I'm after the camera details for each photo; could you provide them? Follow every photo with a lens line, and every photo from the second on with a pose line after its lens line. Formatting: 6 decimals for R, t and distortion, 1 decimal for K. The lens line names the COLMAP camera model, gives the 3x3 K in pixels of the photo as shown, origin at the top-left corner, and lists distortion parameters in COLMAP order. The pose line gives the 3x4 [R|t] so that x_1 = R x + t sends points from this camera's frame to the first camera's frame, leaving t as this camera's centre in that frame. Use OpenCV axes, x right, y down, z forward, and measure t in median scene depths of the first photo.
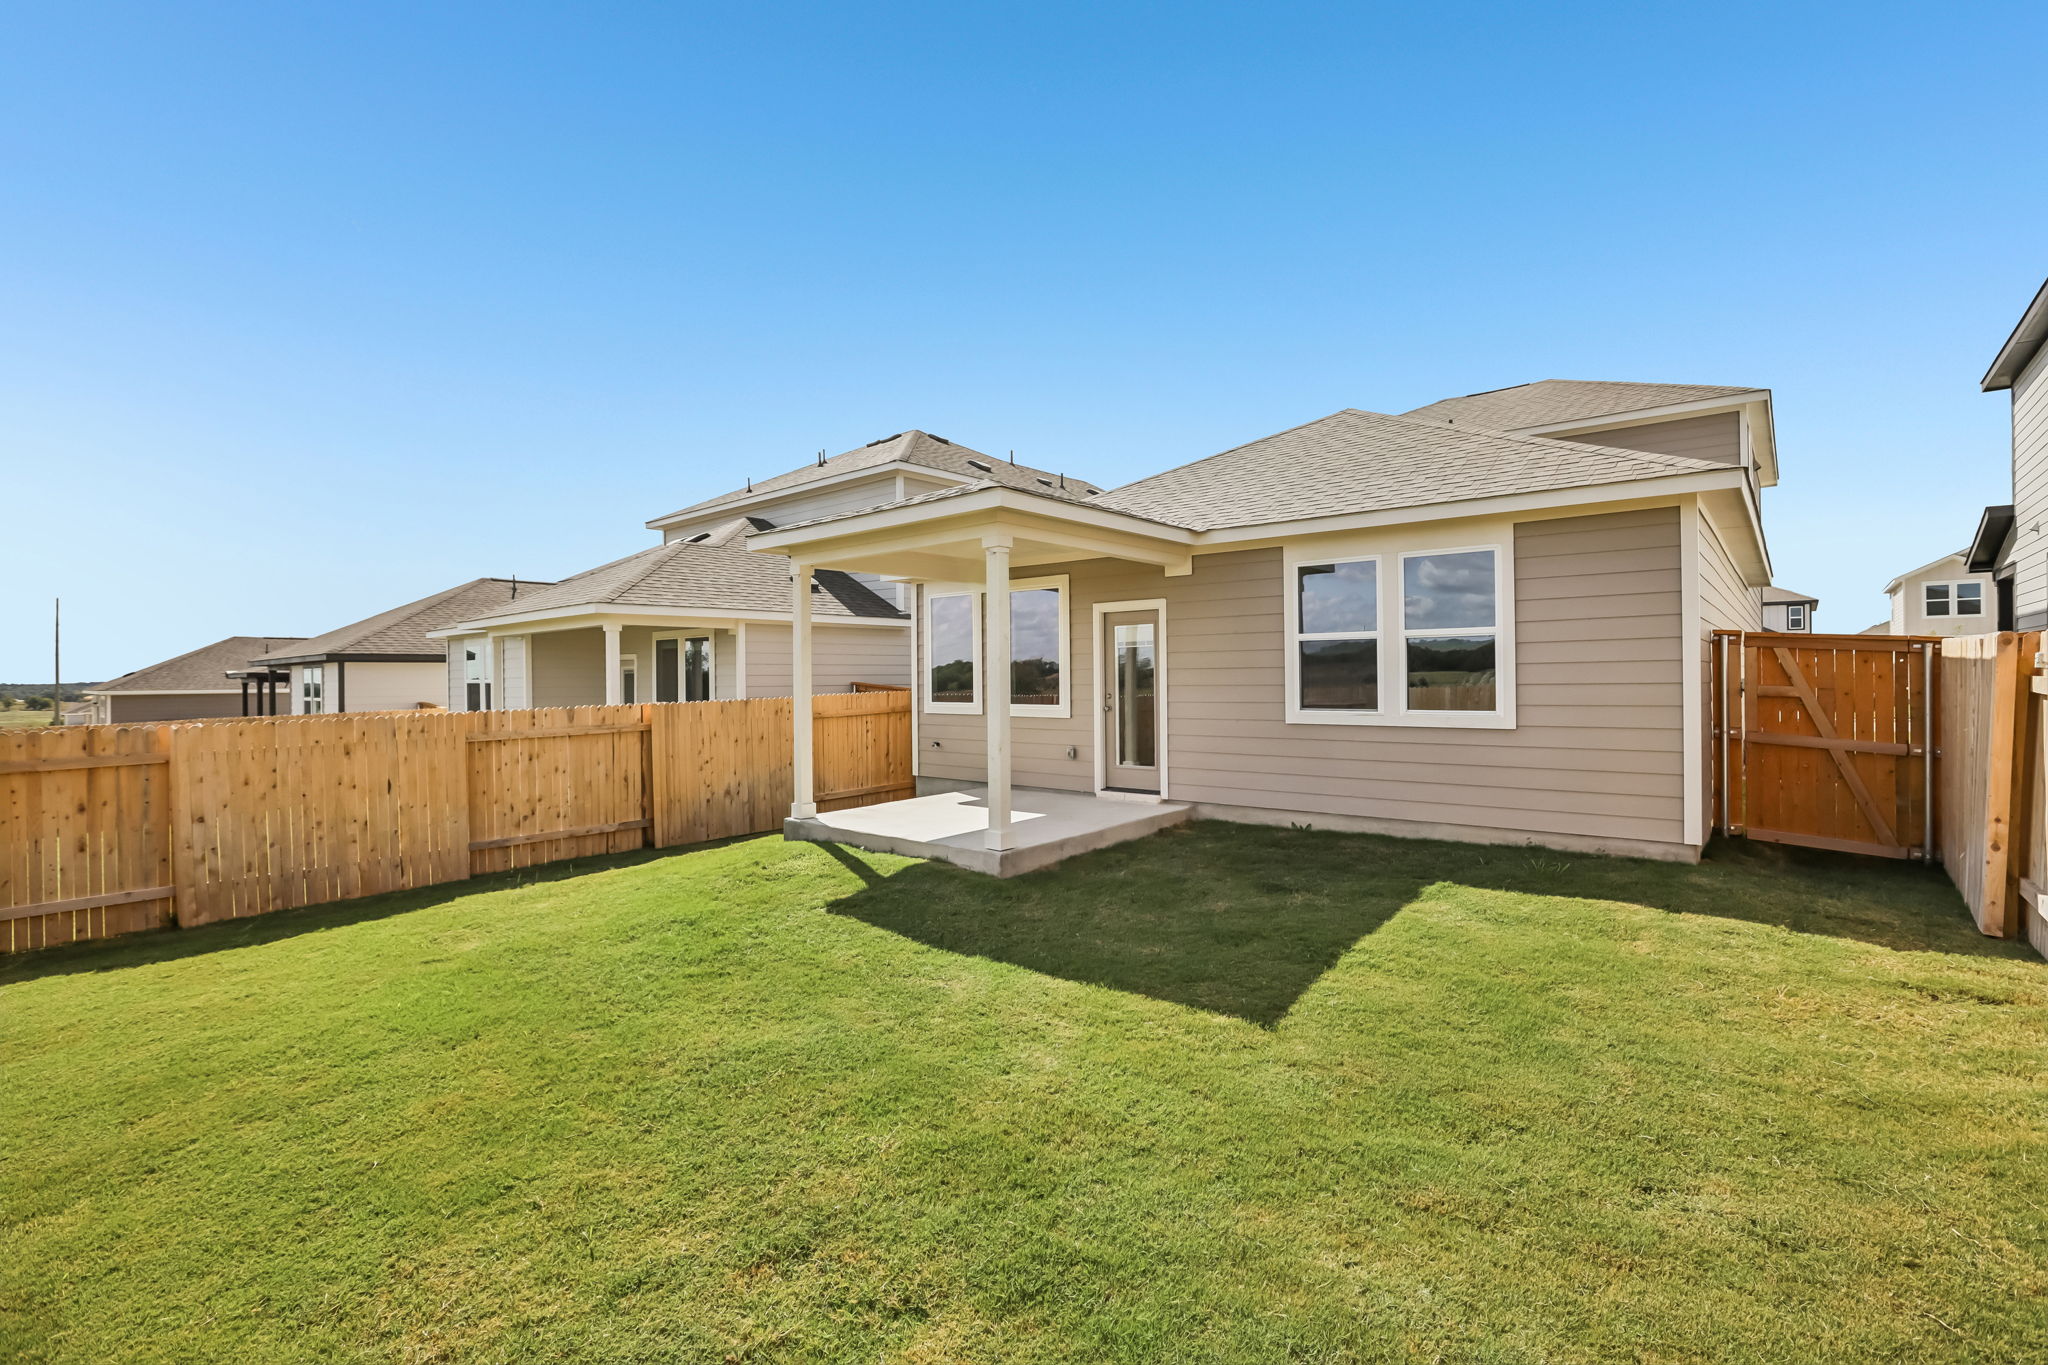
lens RADIAL K [[925.7, 0, 1035.5], [0, 925.7, 689.8], [0, 0, 1]] dist [-0.033191, 0.006478]
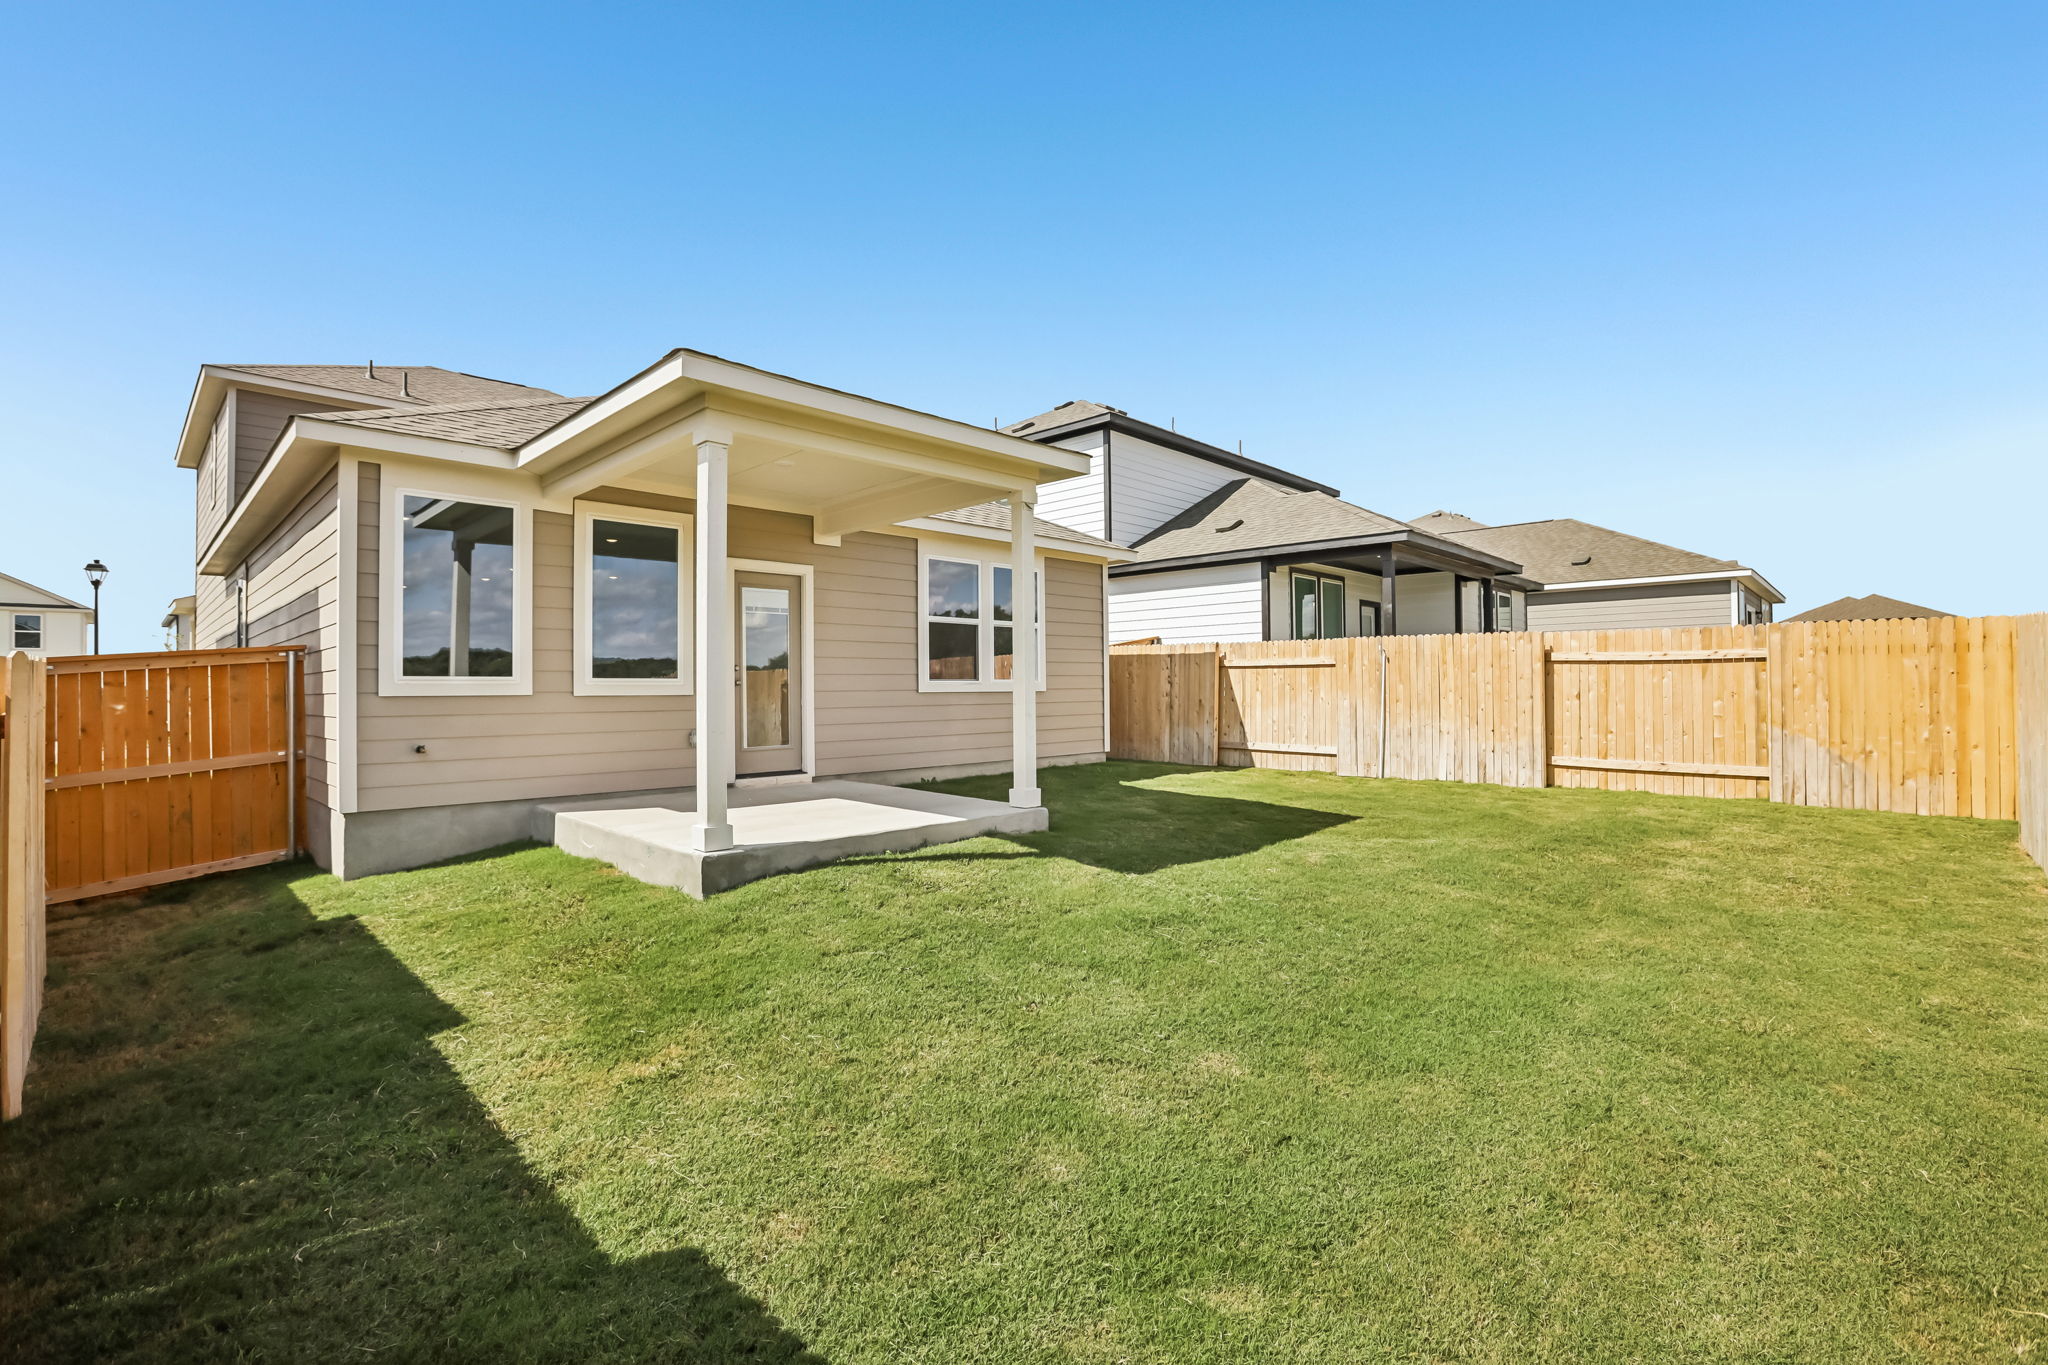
lens RADIAL K [[925.7, 0, 1045.6], [0, 925.7, 674.5], [0, 0, 1]] dist [-0.033191, 0.006478]
pose [[0.063942, 0.016090, 0.997824, -0.880752], [0.012683, 0.999776, -0.016934, 0.036116], [-0.997873, 0.013739, 0.063724, 0.777596]]
